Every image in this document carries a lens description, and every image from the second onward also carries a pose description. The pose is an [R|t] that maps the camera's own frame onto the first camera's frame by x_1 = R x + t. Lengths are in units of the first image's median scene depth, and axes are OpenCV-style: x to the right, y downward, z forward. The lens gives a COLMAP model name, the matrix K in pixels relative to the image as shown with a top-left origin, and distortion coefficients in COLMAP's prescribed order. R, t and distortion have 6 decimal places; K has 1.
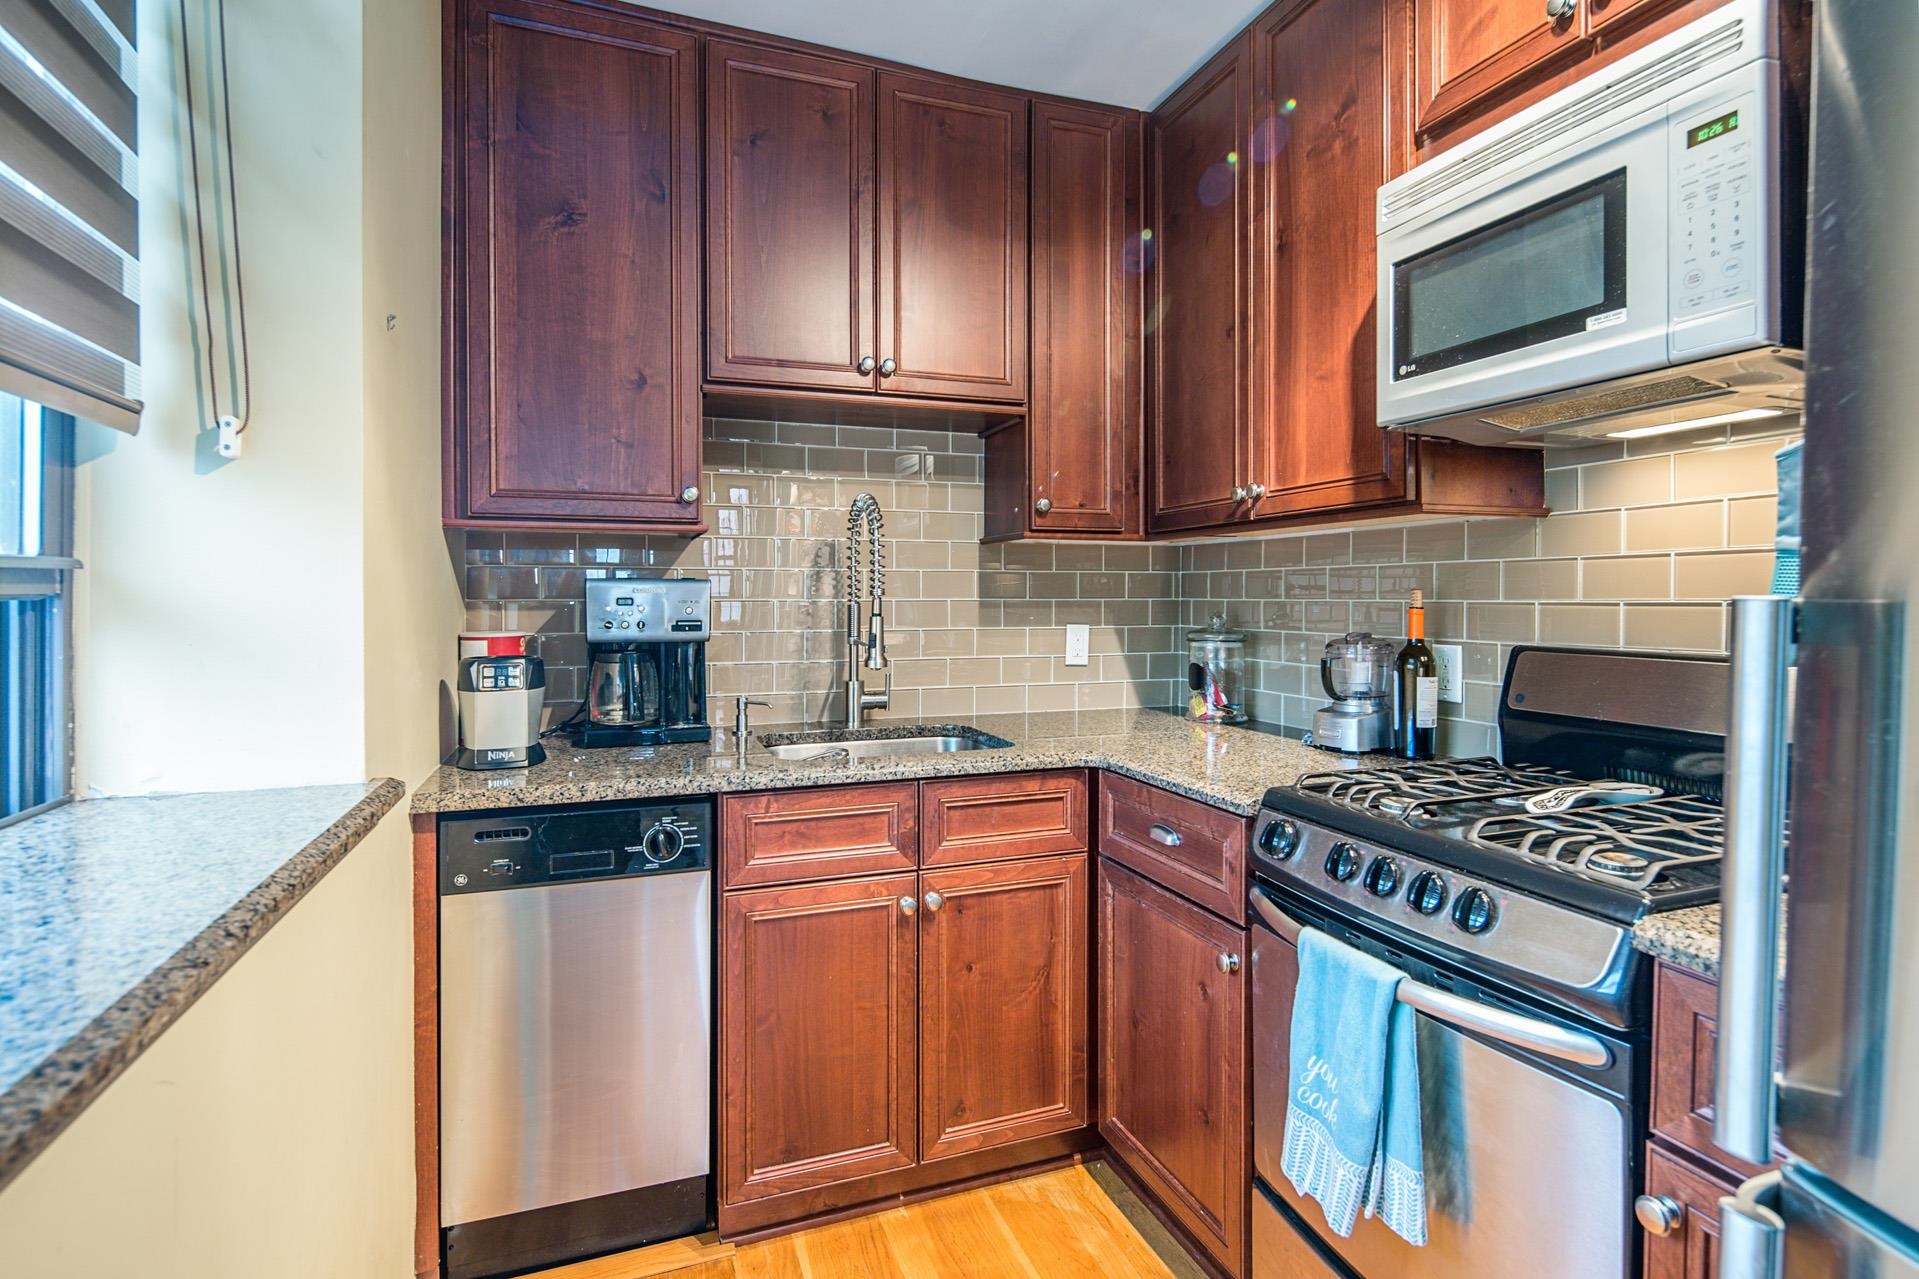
lens RADIAL K [[958.1, 0, 966.1], [0, 958.1, 609.7], [0, 0, 1]] dist [0.002236, -0.004683]
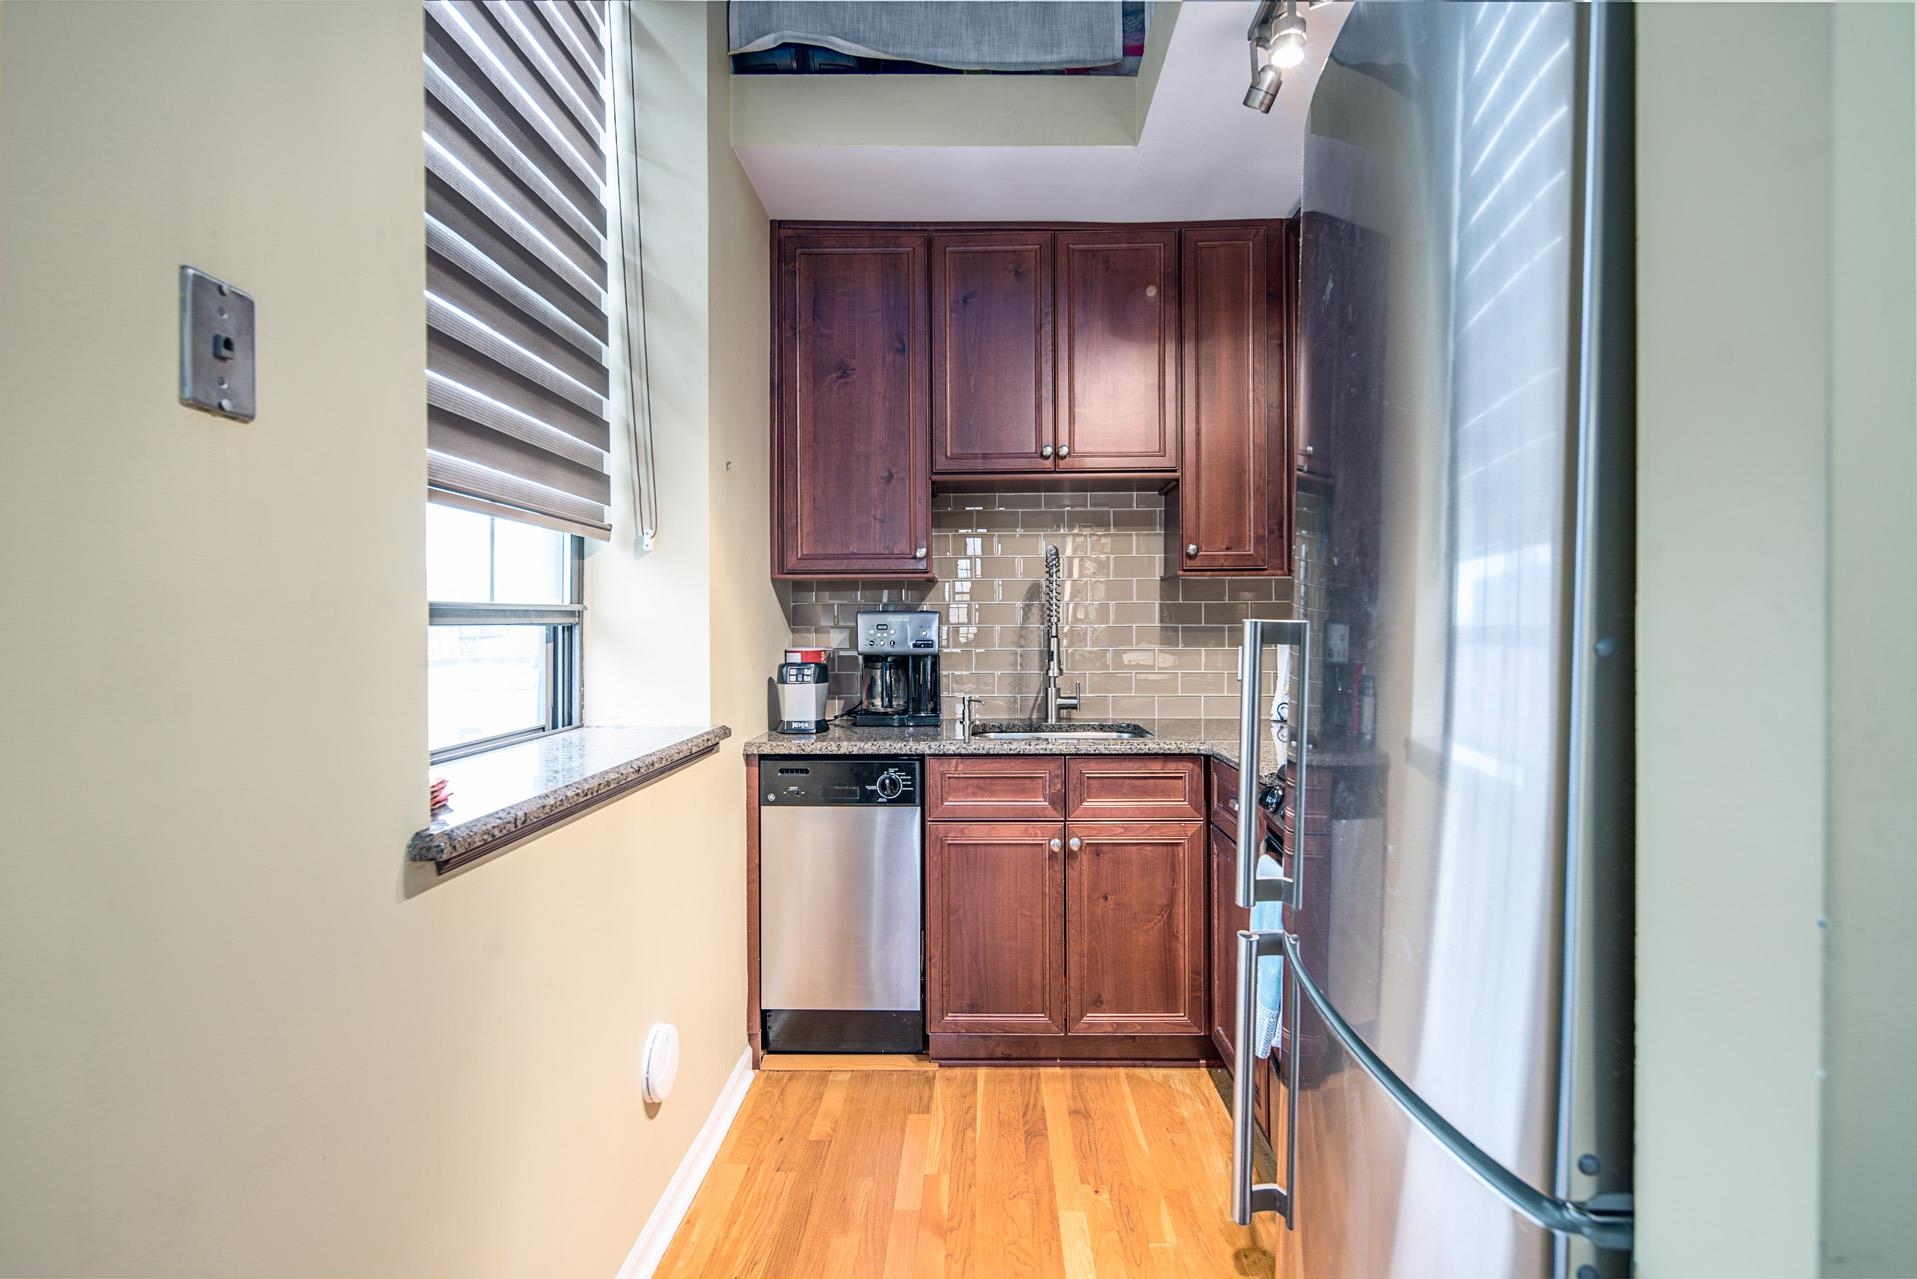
lens RADIAL K [[957.1, 0, 963.0], [0, 957.1, 640.0], [0, 0, 1]] dist [0.002236, -0.004683]
pose [[0.927597, 0.002689, -0.373572, 0.316413], [-0.001746, 0.999994, 0.002862, 0.007070], [0.373578, -0.002003, 0.927597, -0.322308]]
